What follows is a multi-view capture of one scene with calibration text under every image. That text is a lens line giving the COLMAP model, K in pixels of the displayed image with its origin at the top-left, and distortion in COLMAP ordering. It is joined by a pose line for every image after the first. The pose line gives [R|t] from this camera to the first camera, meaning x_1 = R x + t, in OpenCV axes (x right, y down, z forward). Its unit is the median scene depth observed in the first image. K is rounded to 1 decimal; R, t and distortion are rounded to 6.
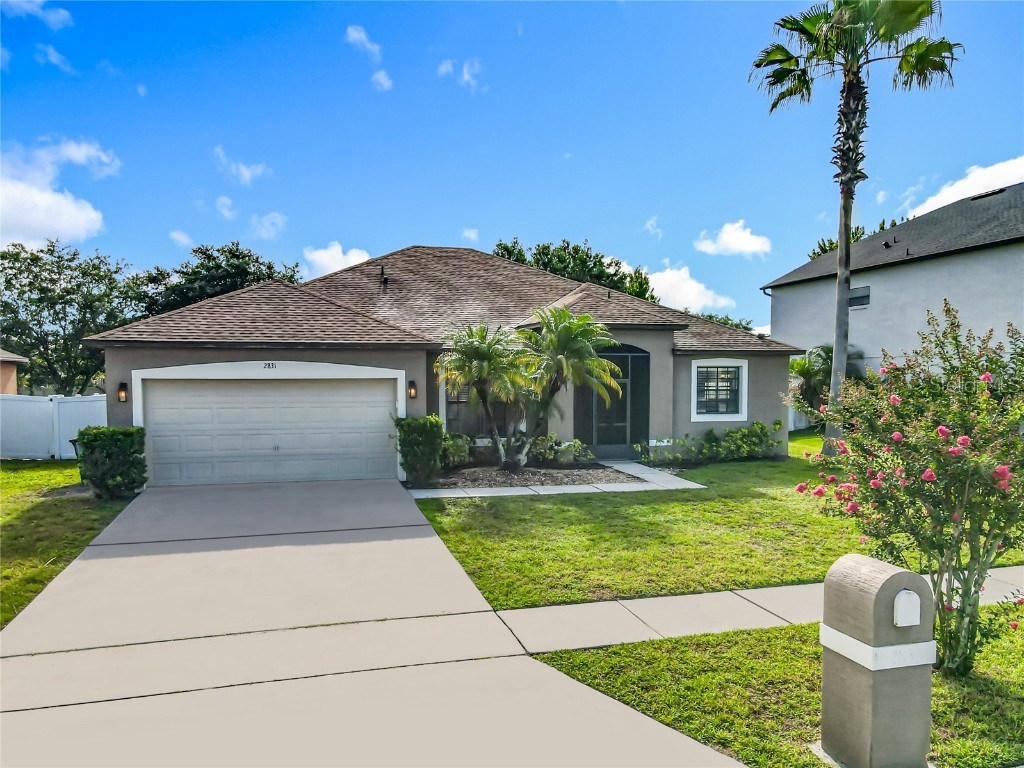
lens RADIAL K [[787.6, 0, 512.0], [0, 787.6, 383.4], [0, 0, 1]] dist [0.005582, 0.002856]
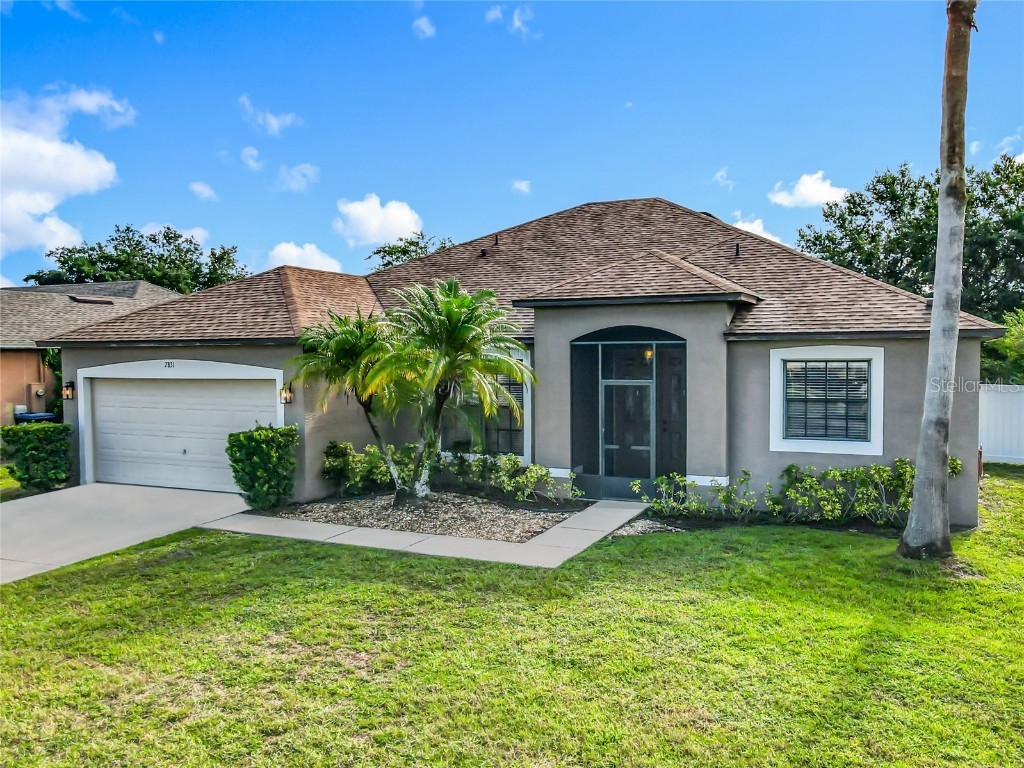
lens RADIAL K [[787.6, 0, 512.0], [0, 787.6, 384.8], [0, 0, 1]] dist [0.005582, 0.002856]
pose [[0.776265, 0.013878, -0.630254, 0.471826], [-0.003308, 0.999834, 0.017941, -0.013007], [0.630398, -0.011842, 0.776182, 0.412226]]
